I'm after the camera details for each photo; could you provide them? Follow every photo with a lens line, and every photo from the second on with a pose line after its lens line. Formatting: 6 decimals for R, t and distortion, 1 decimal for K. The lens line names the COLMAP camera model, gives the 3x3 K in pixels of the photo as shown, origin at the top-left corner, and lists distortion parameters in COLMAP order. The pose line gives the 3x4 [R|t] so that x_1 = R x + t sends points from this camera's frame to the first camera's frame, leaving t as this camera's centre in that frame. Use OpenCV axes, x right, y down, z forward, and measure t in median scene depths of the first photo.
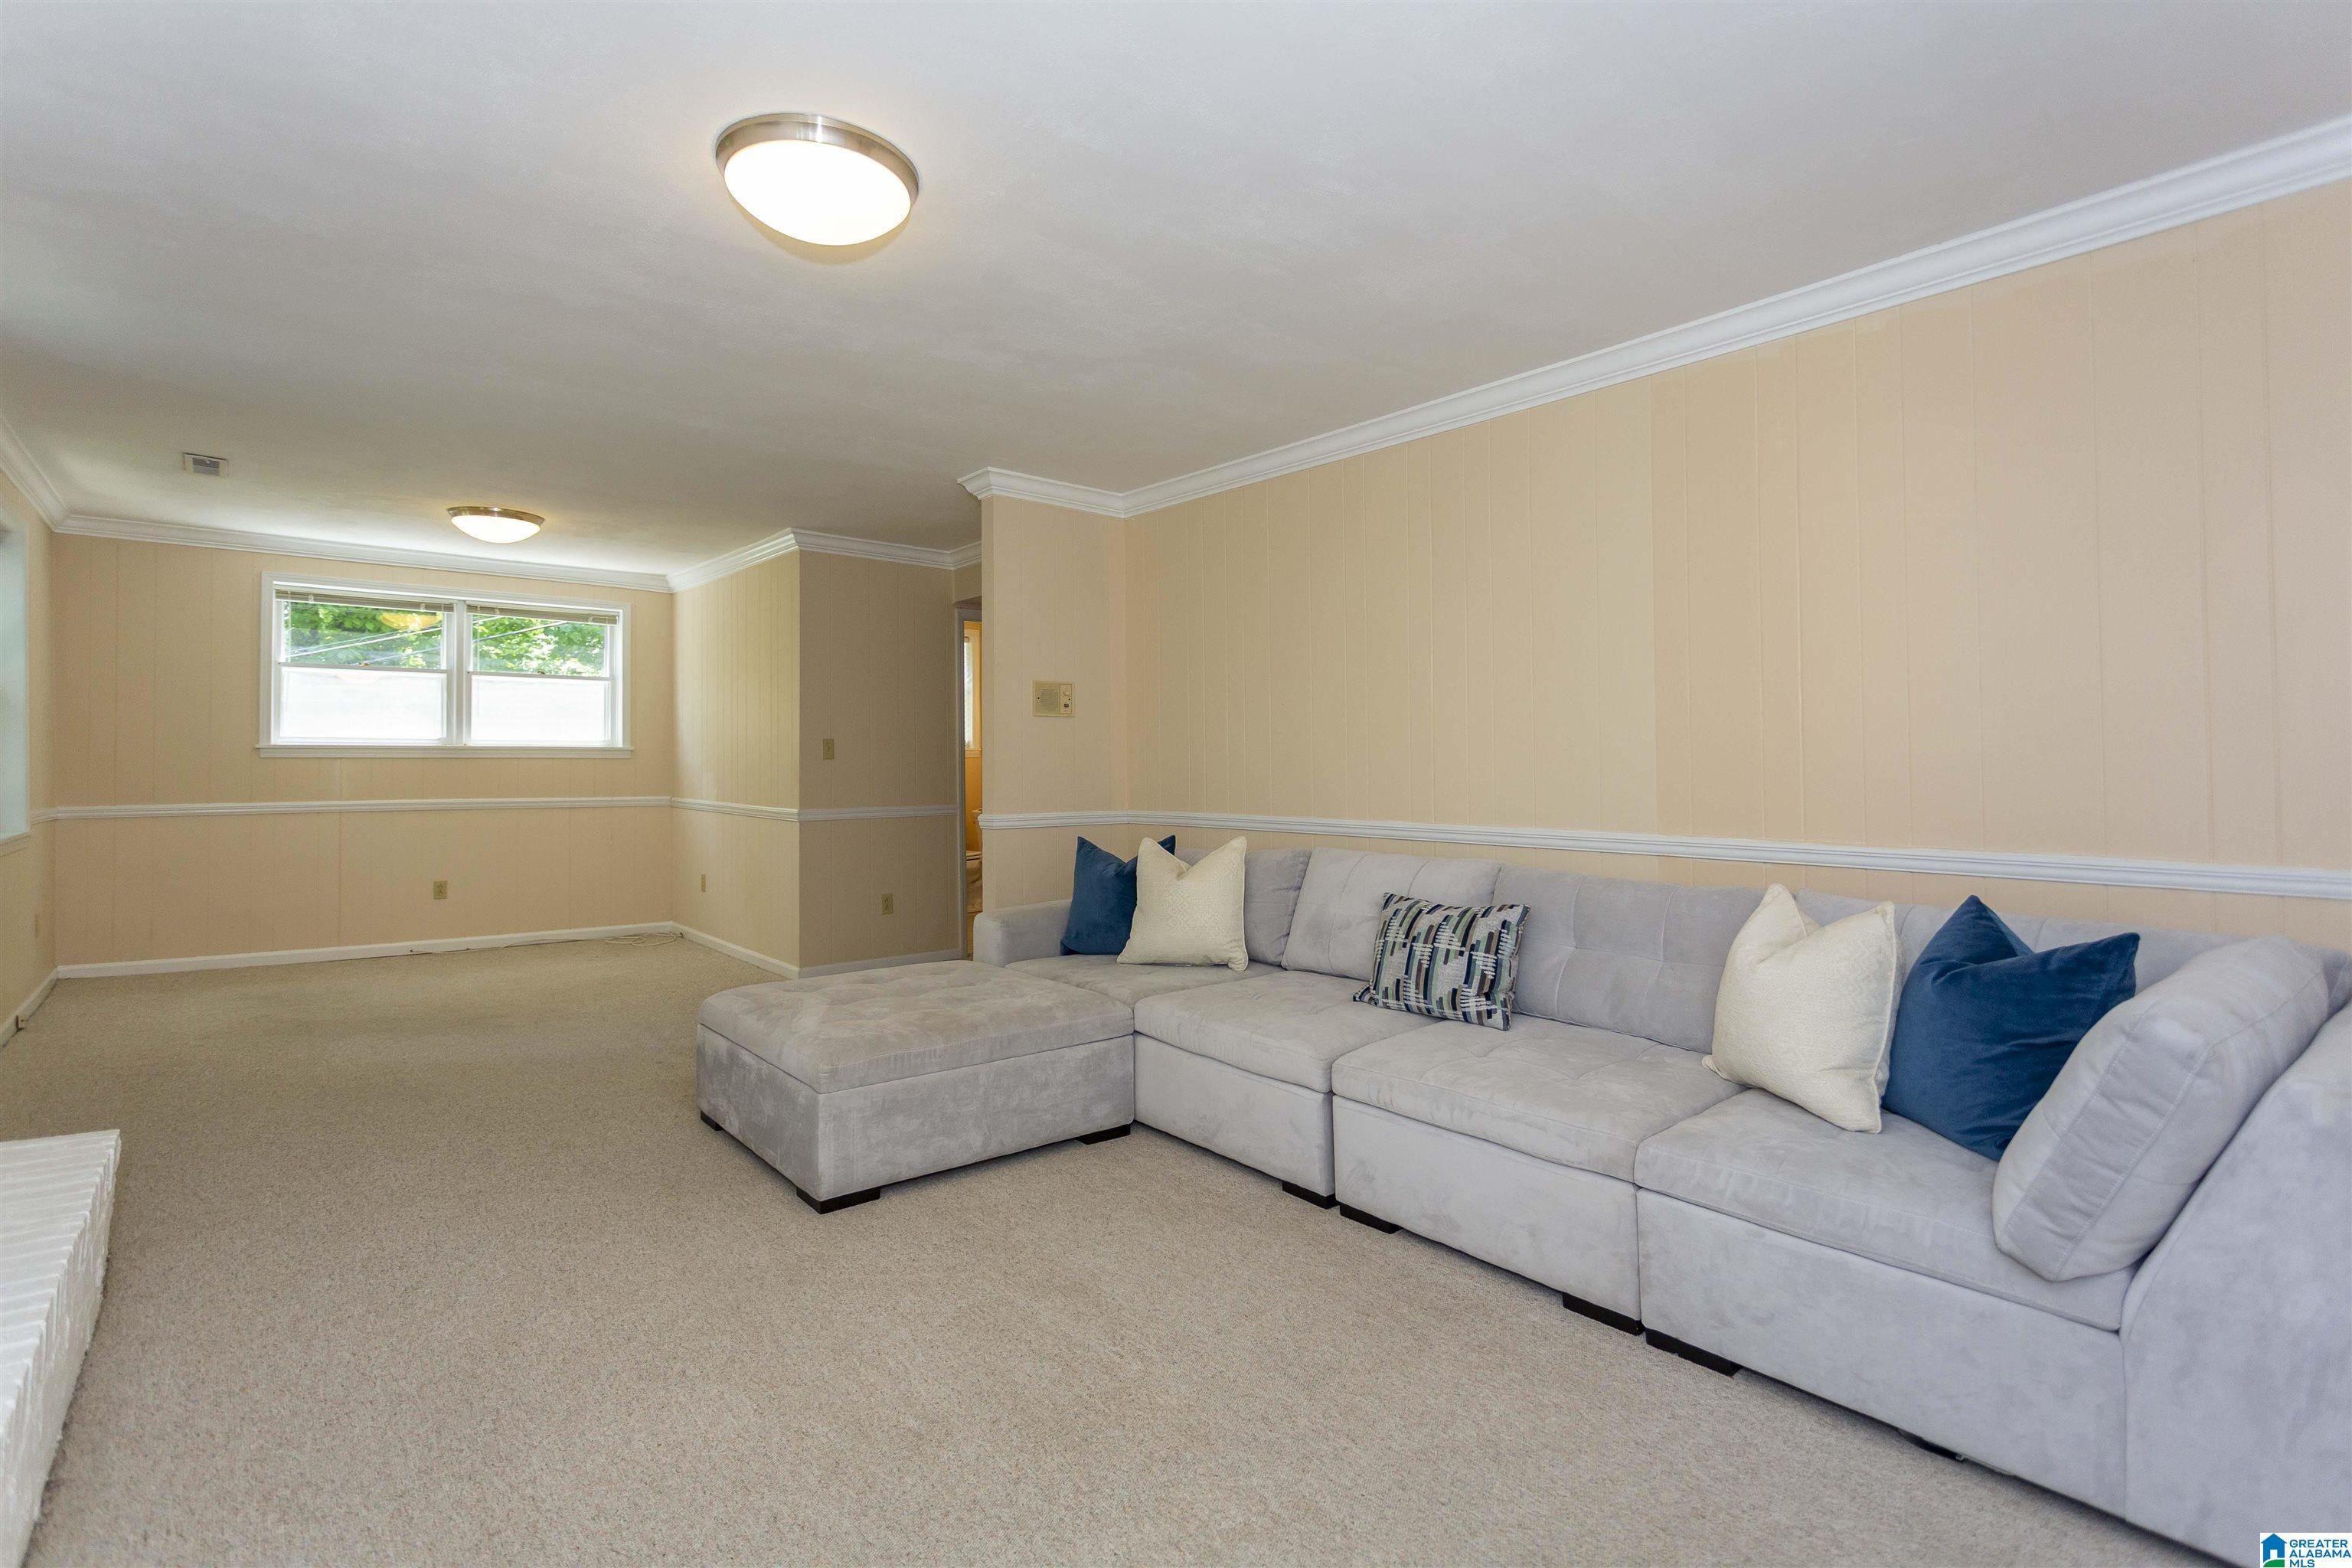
lens RADIAL K [[1111.3, 0, 1166.7], [0, 1111.3, 743.2], [0, 0, 1]] dist [0.001082, -0.000043]
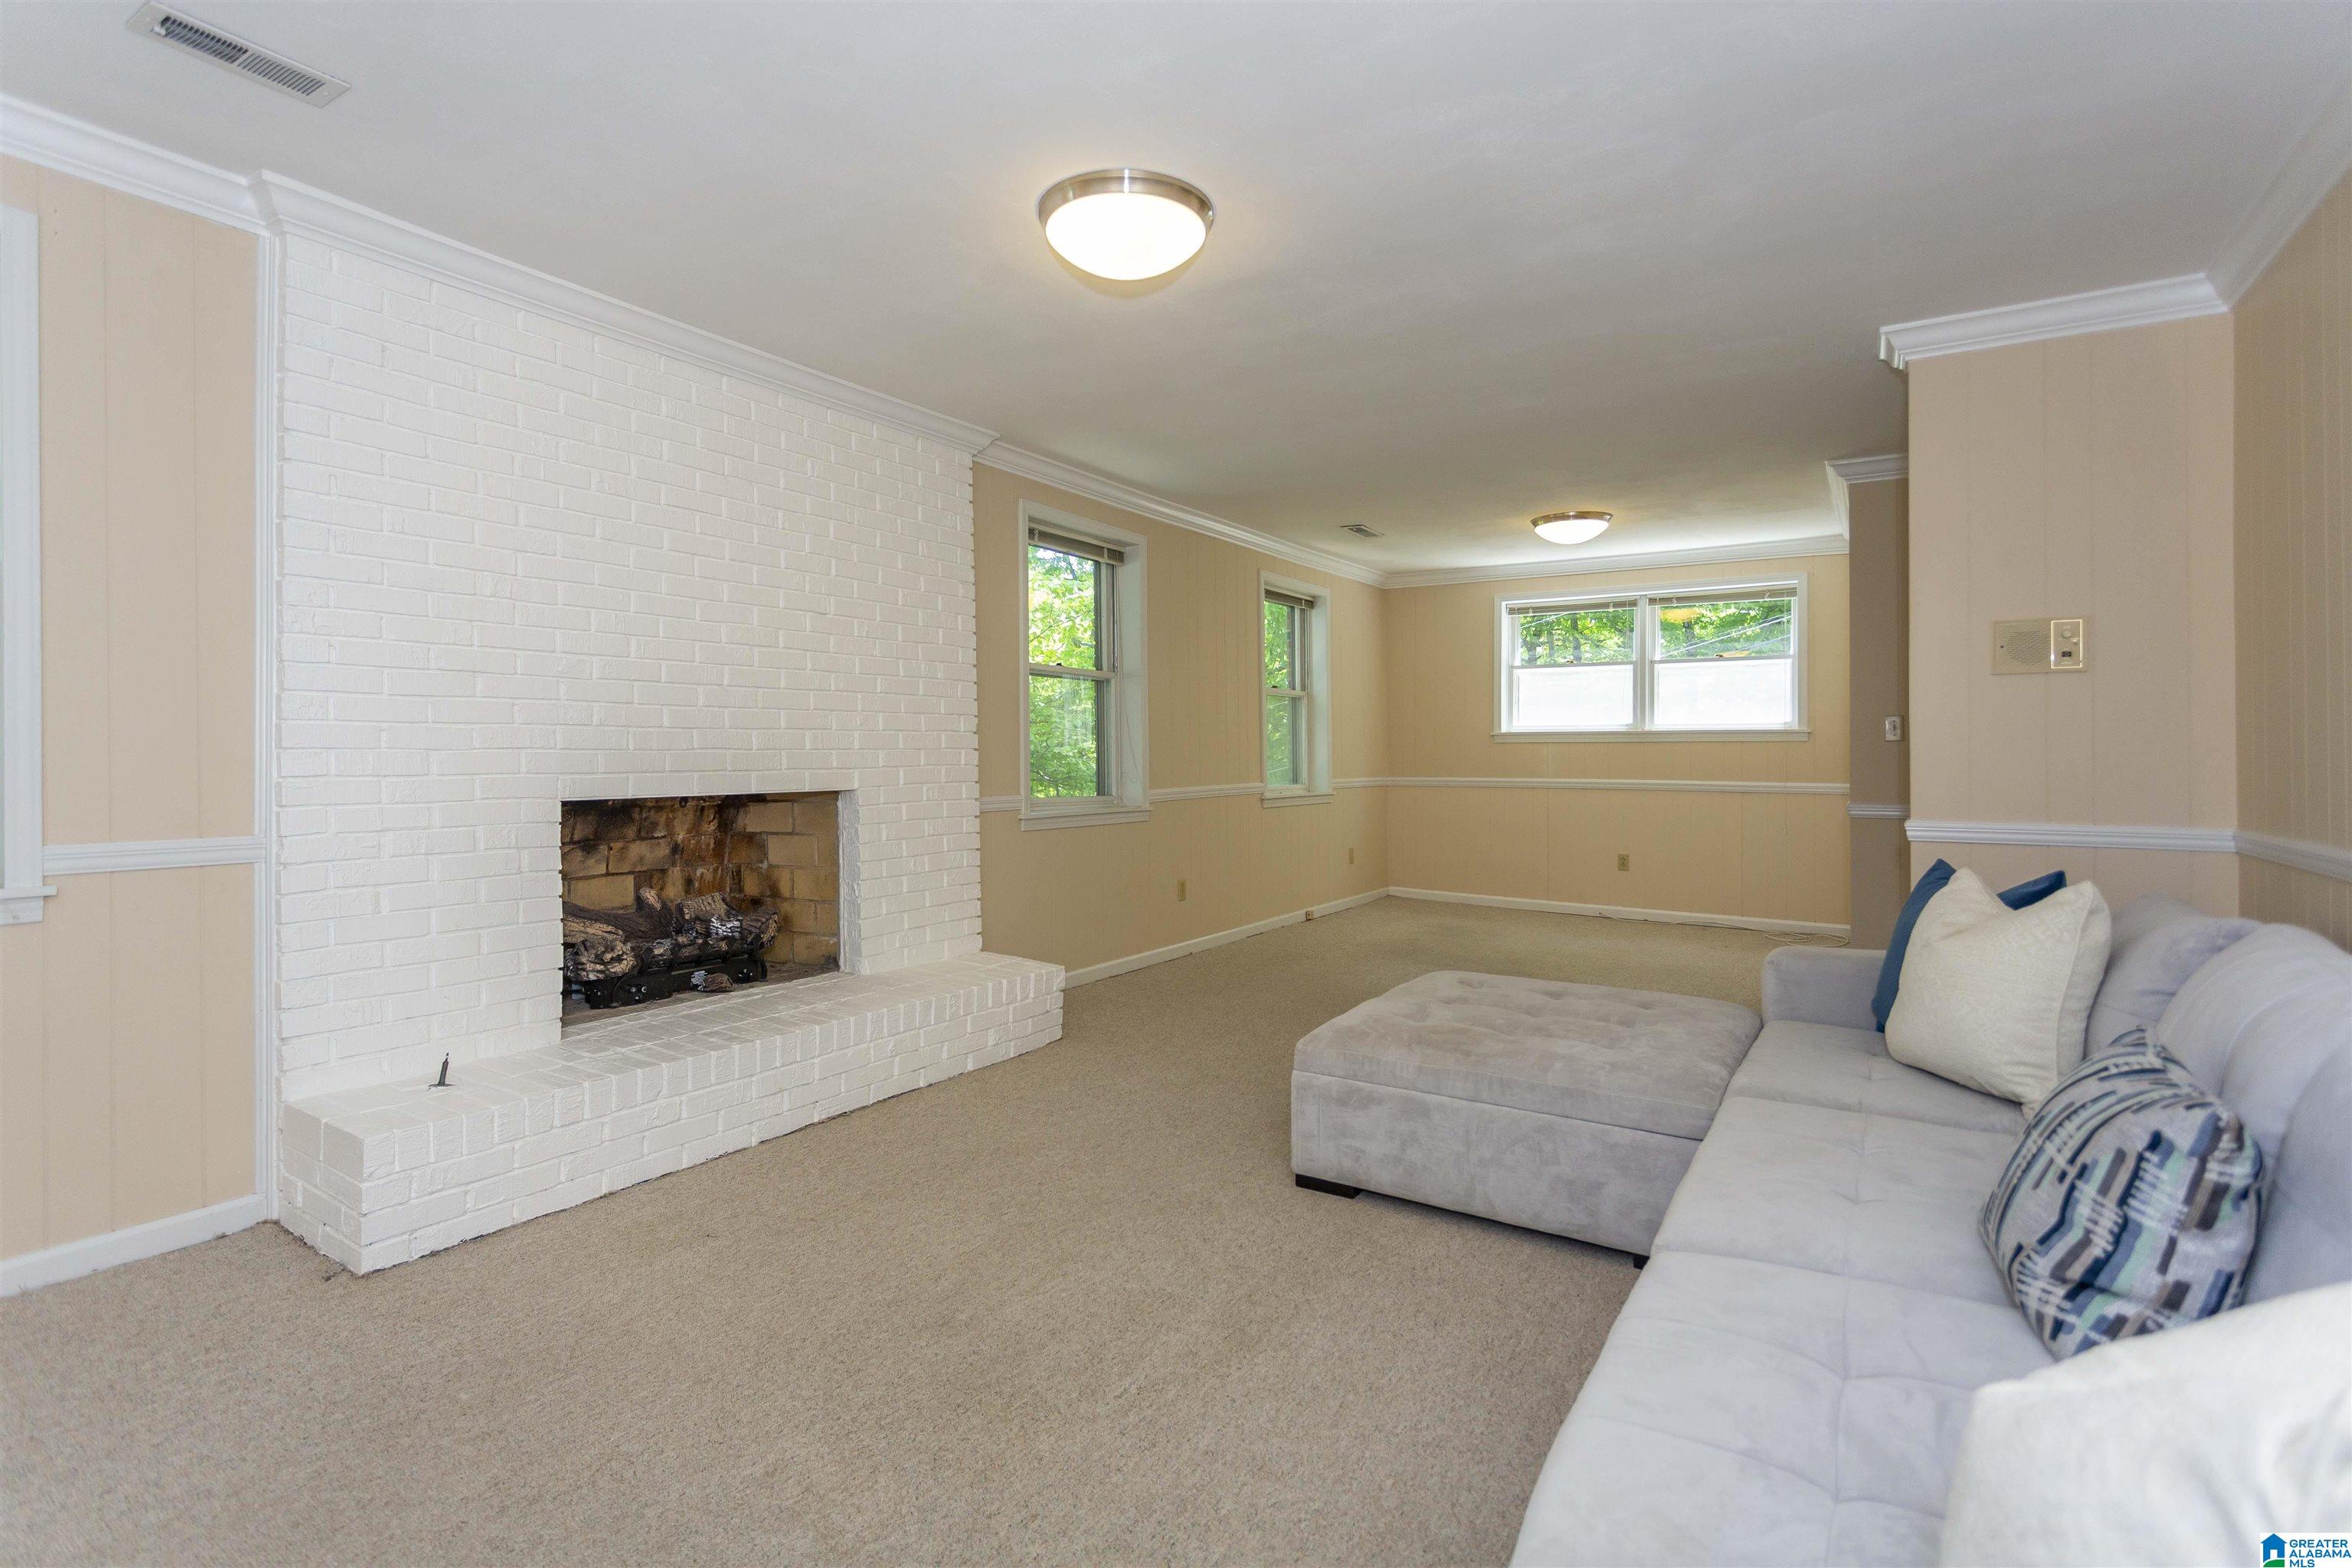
lens RADIAL K [[1123.9, 0, 1171.0], [0, 1123.9, 733.7], [0, 0, 1]] dist [0.001887, 0.006748]
pose [[0.301792, -0.011309, -0.953307, 0.321117], [0.018314, 0.999814, -0.006063, 0.004759], [0.953198, -0.015629, 0.301942, 0.287221]]
